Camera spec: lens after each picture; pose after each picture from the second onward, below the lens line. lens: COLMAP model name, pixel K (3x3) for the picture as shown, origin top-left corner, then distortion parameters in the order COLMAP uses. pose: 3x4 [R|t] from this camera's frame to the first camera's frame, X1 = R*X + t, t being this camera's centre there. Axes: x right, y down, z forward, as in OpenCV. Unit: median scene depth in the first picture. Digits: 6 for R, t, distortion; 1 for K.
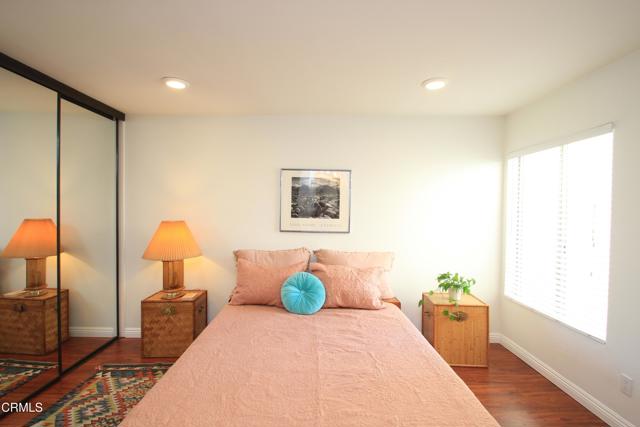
lens RADIAL K [[301.8, 0, 323.5], [0, 301.8, 207.7], [0, 0, 1]] dist [0.017547, -0.004035]
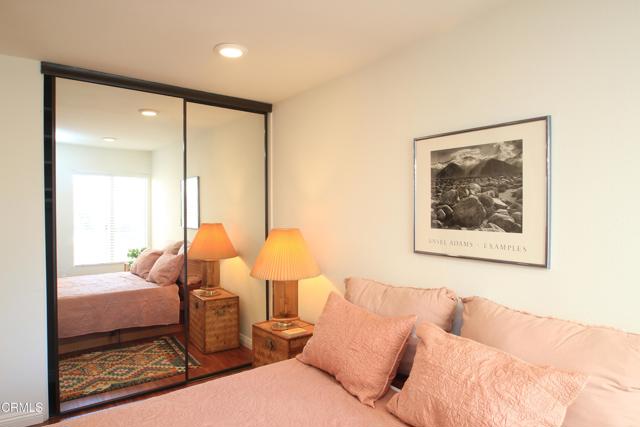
lens RADIAL K [[395.8, 0, 318.8], [0, 395.8, 208.6], [0, 0, 1]] dist [-0.051746, -0.000478]
pose [[0.598189, -0.014725, -0.801220, 0.334064], [-0.003356, 0.999776, -0.020879, 0.014307], [0.801348, 0.015179, 0.598006, 0.443164]]
